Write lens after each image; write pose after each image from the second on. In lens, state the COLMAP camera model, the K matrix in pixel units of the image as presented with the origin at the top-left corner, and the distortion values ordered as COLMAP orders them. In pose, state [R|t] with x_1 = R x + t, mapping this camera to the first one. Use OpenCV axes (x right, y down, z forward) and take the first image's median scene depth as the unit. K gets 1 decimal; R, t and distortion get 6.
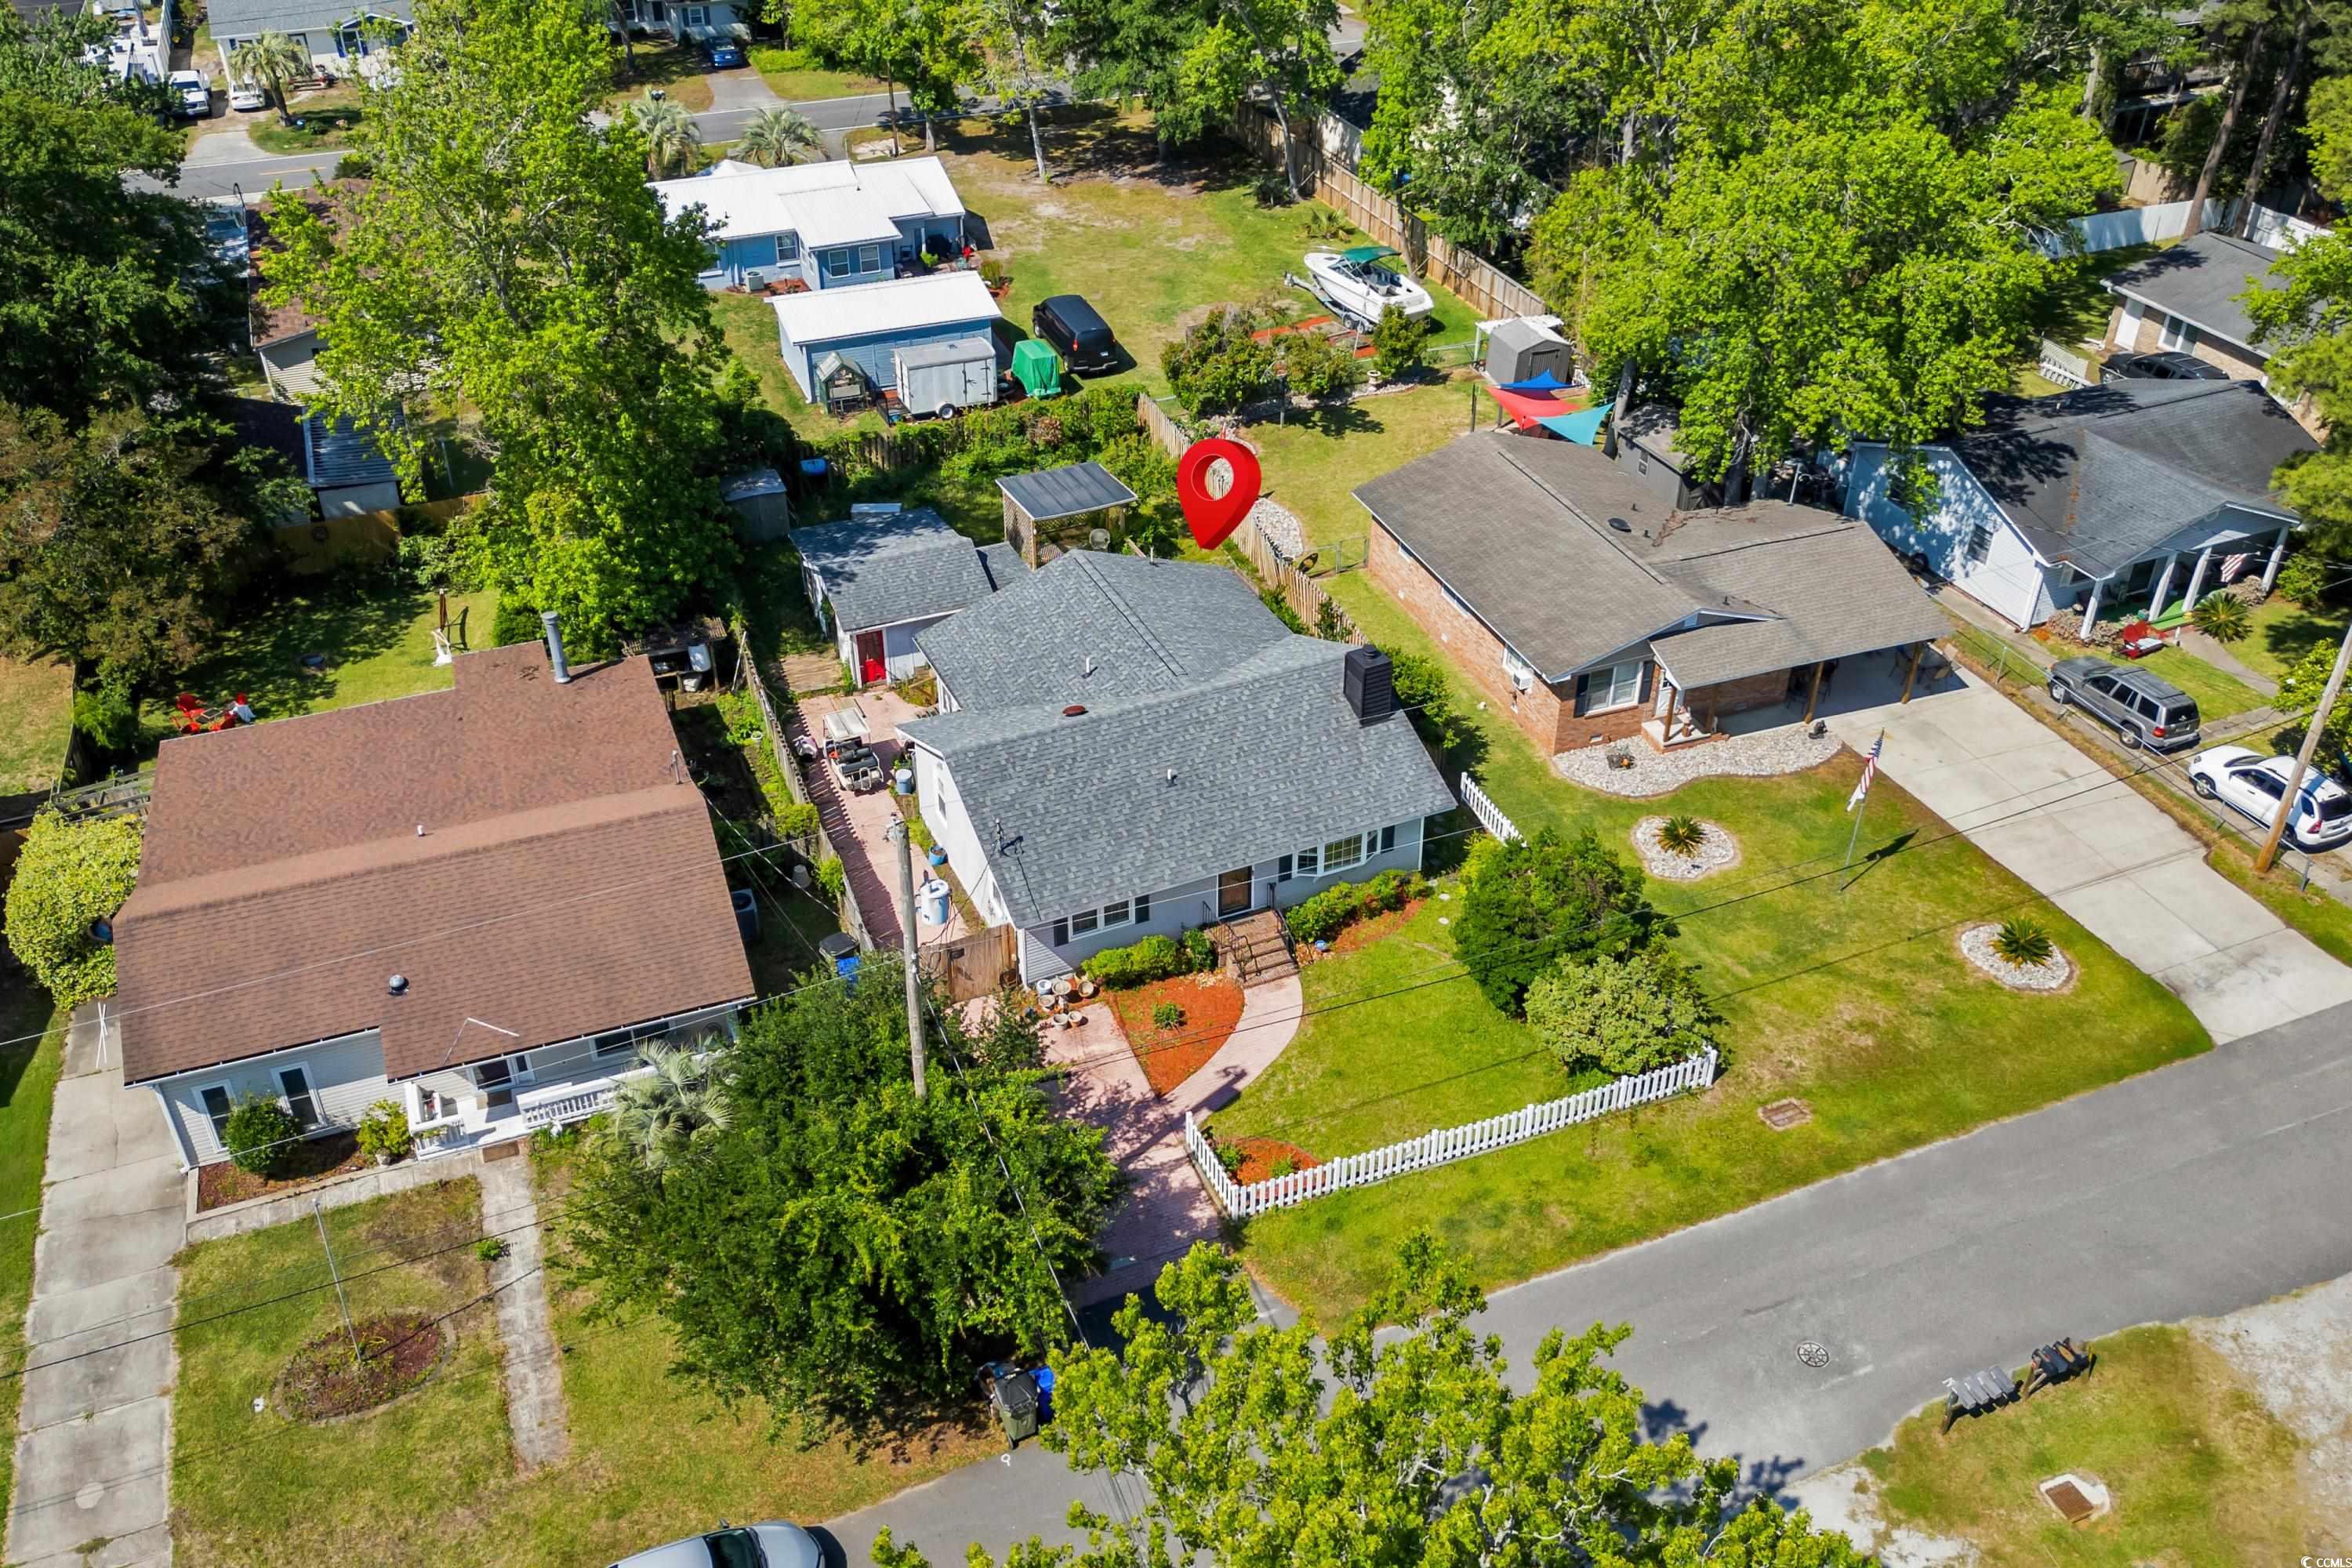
lens RADIAL K [[1920.9, 0, 1164.4], [0, 1920.9, 780.1], [0, 0, 1]] dist [0.061600, -0.002099]
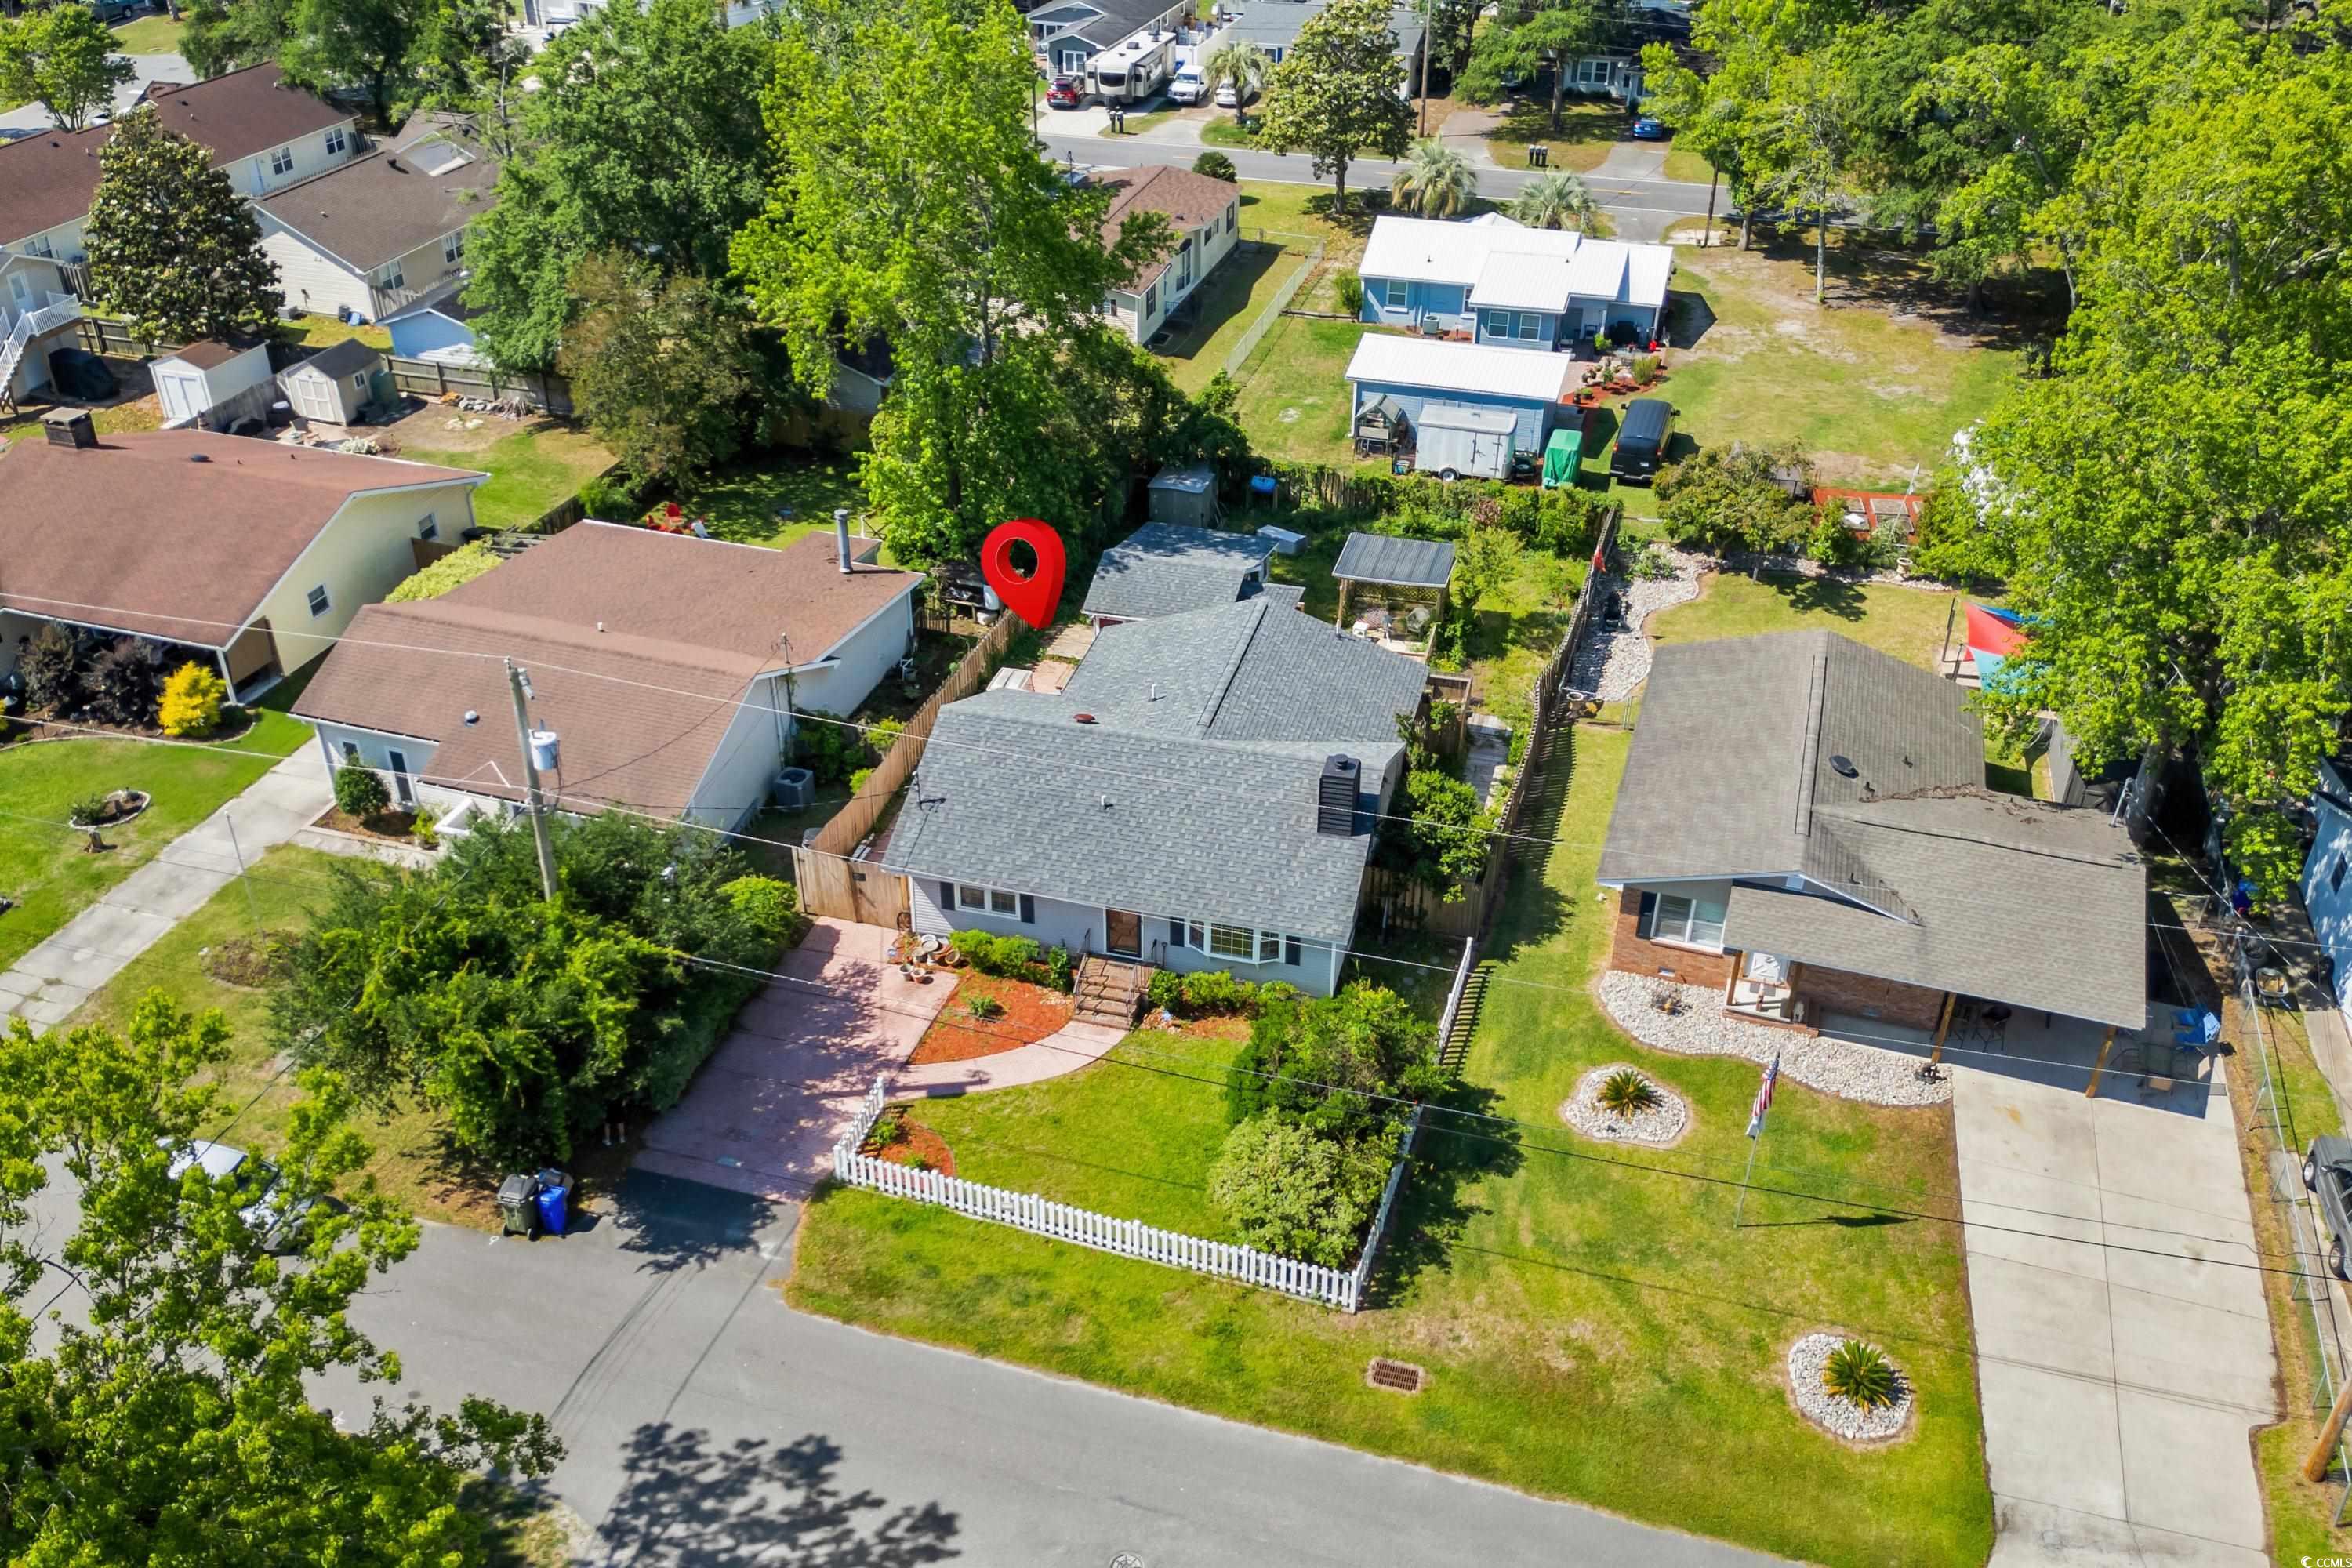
lens RADIAL K [[1920.9, 0, 1164.4], [0, 1920.9, 780.1], [0, 0, 1]] dist [0.061600, -0.002099]
pose [[0.775067, 0.341336, -0.531752, 0.489733], [-0.359650, 0.930235, 0.072910, -0.085778], [0.519541, 0.134735, 0.843756, 0.128906]]
